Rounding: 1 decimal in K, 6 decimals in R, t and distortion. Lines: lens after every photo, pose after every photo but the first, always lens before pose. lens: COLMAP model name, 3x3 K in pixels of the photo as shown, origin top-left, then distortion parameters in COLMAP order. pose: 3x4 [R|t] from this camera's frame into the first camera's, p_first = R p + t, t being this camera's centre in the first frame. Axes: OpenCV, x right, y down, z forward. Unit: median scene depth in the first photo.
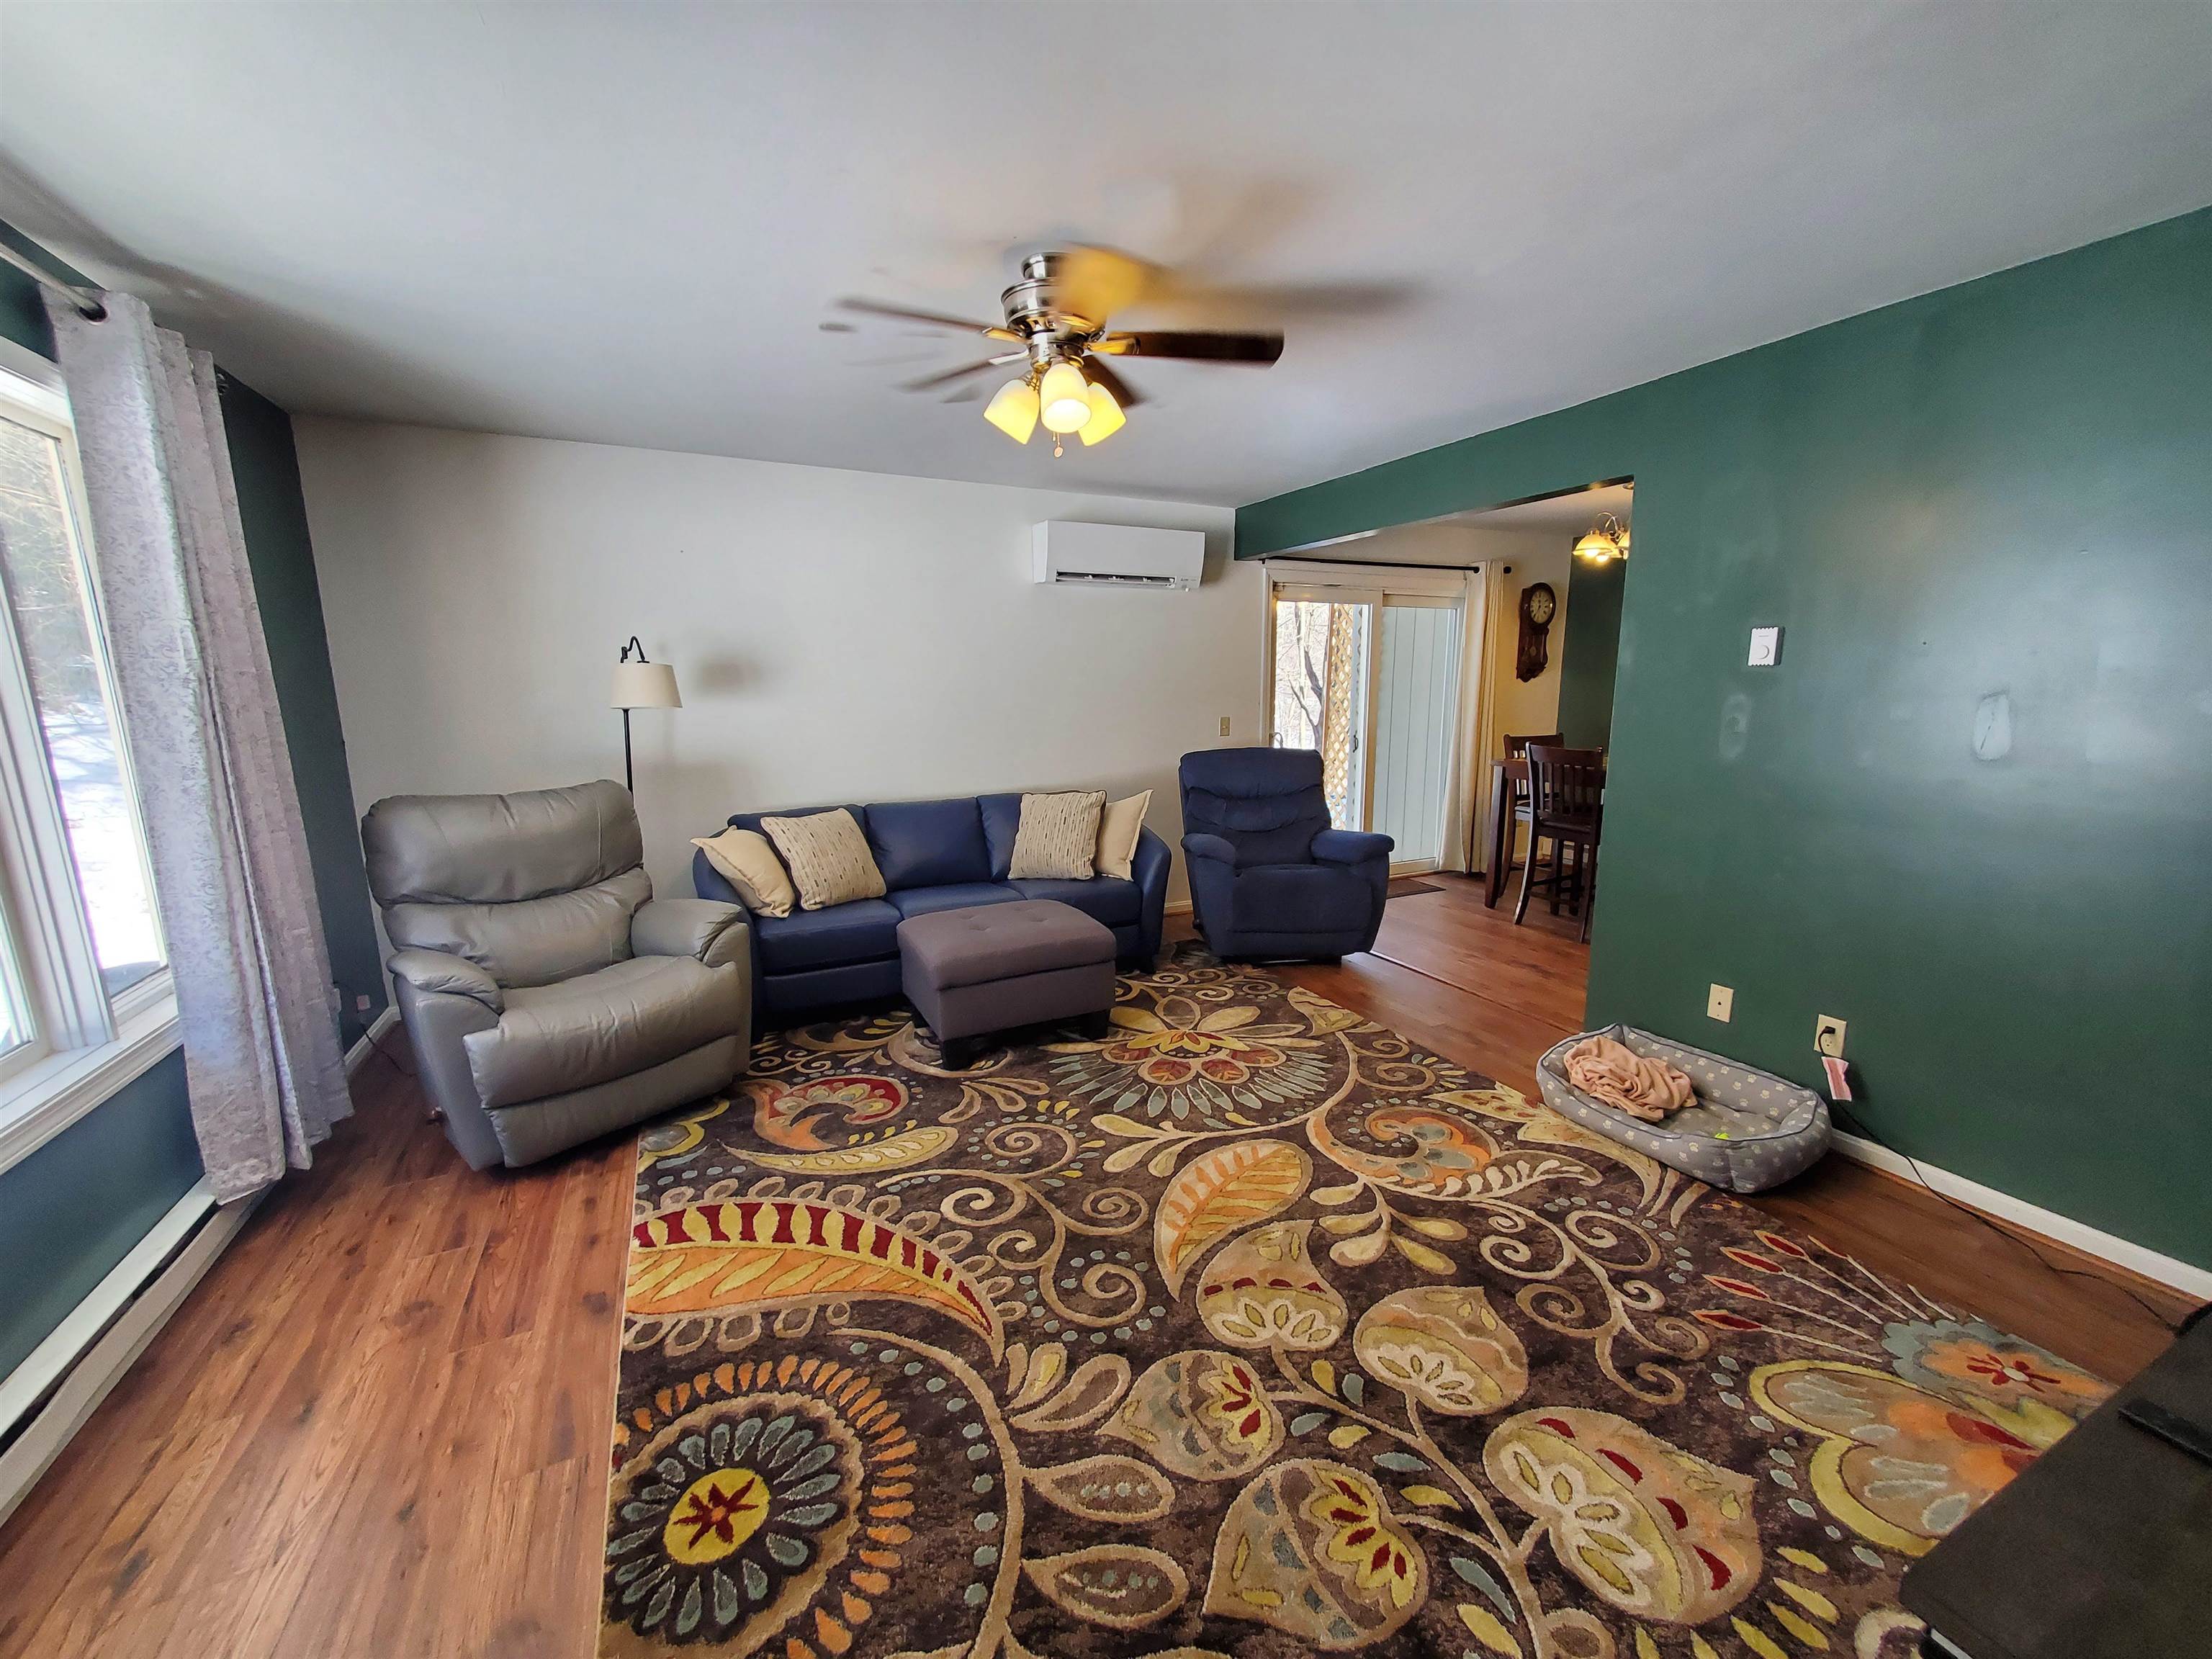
lens RADIAL K [[876.8, 0, 1116.4], [0, 876.8, 841.1], [0, 0, 1]] dist [0.001734, -0.000154]
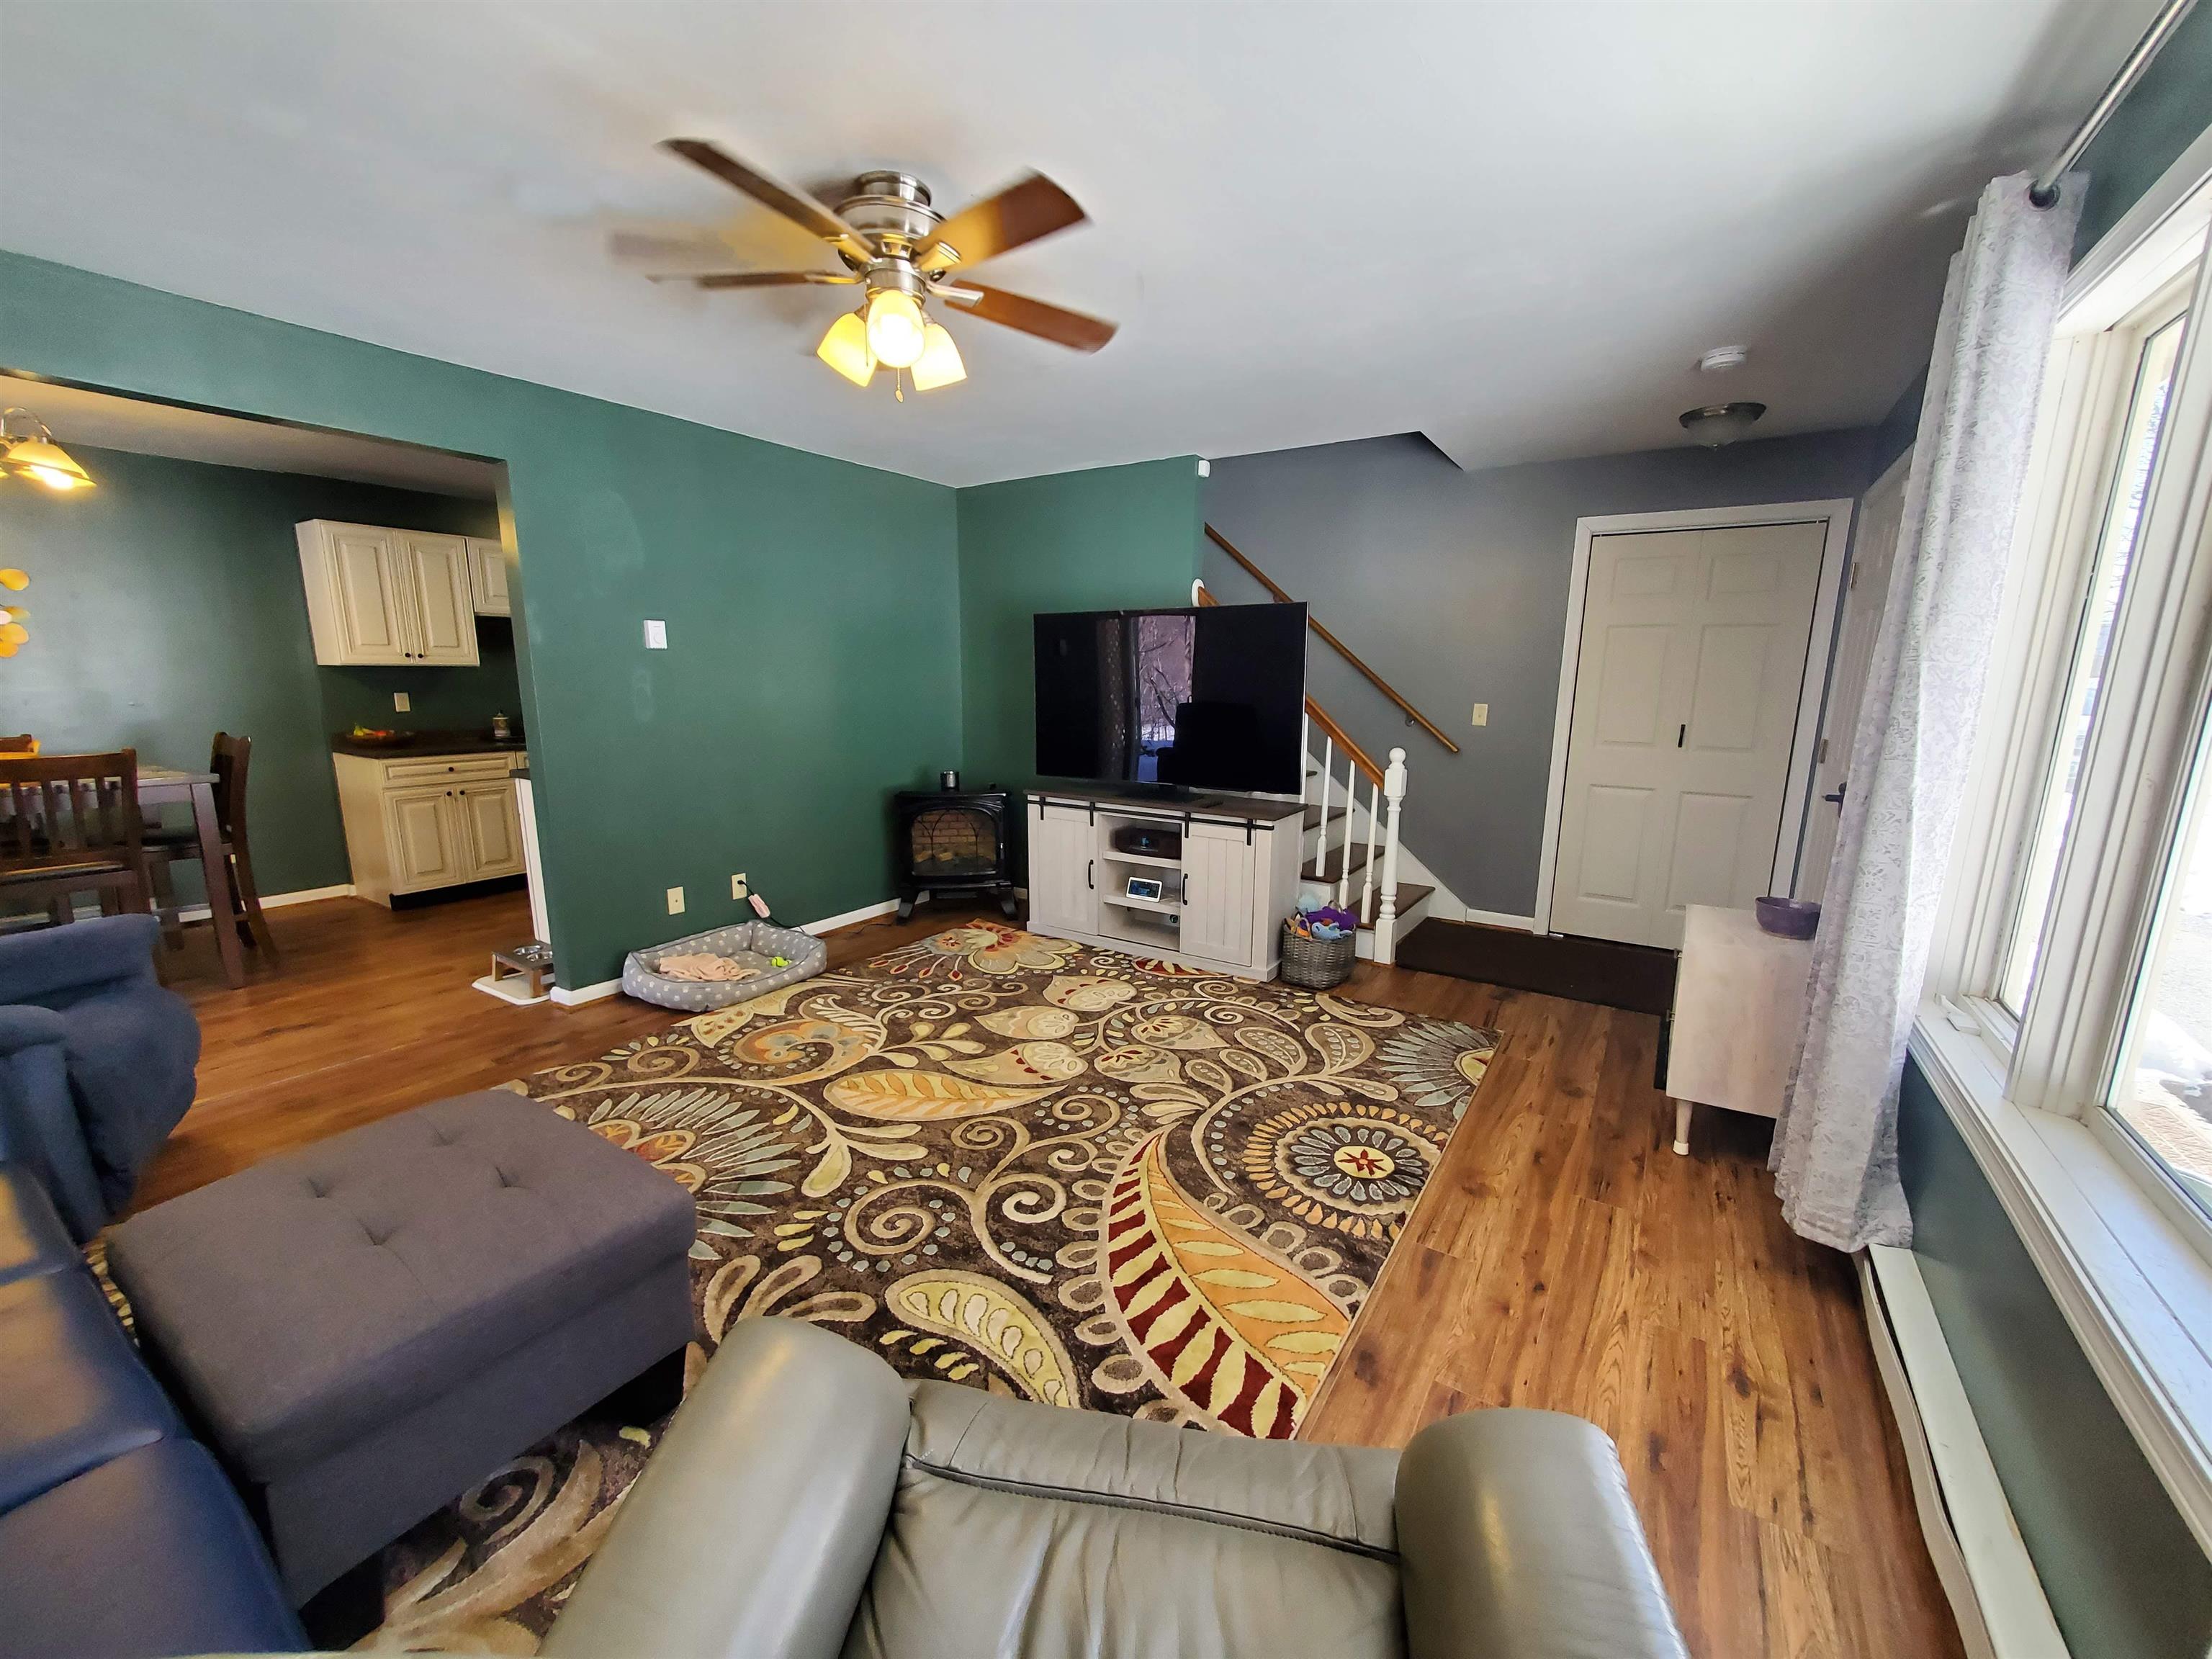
lens RADIAL K [[876.8, 0, 1116.4], [0, 876.8, 841.1], [0, 0, 1]] dist [0.001734, -0.000154]
pose [[-0.513821, -0.161760, 0.842509, -0.995791], [0.151891, 0.949395, 0.274915, -0.217706], [-0.844345, 0.269226, -0.463249, 1.317874]]
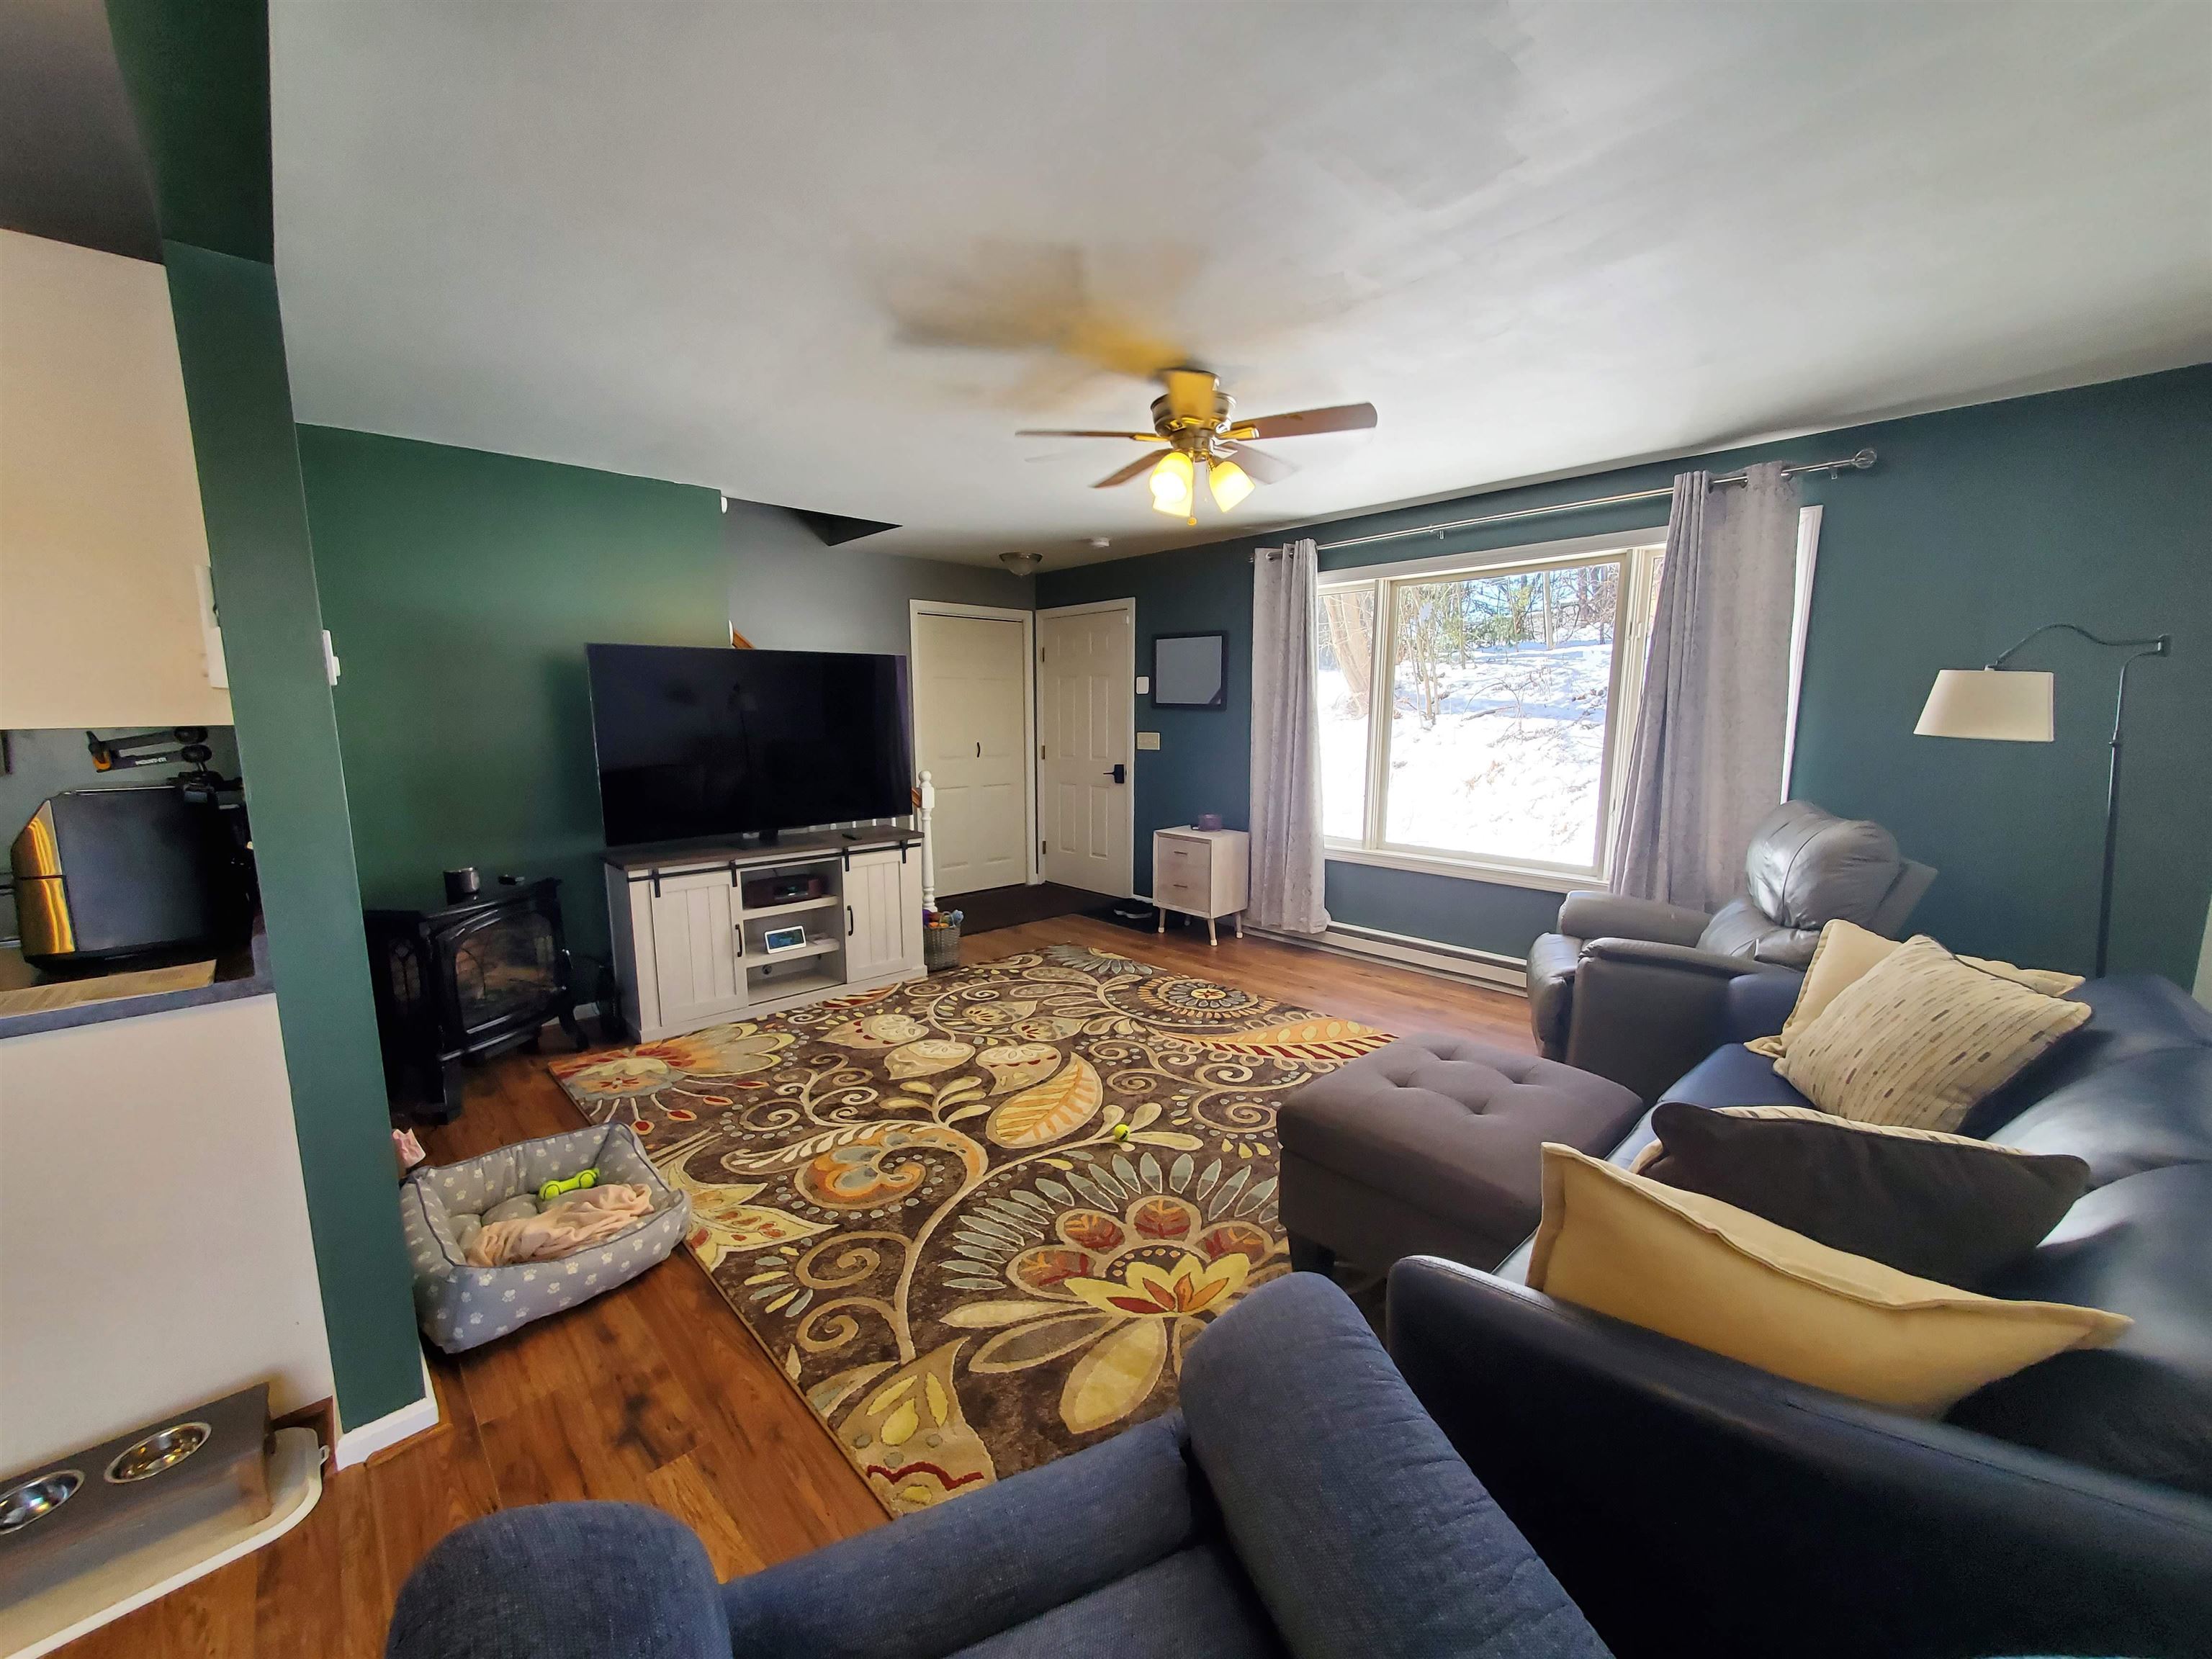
lens RADIAL K [[876.8, 0, 1116.4], [0, 876.8, 841.1], [0, 0, 1]] dist [0.001734, -0.000154]
pose [[-0.954920, 0.053531, -0.291997, 0.419701], [-0.045876, 0.945182, 0.323304, -0.401125], [0.293297, 0.322125, -0.900118, 2.189705]]
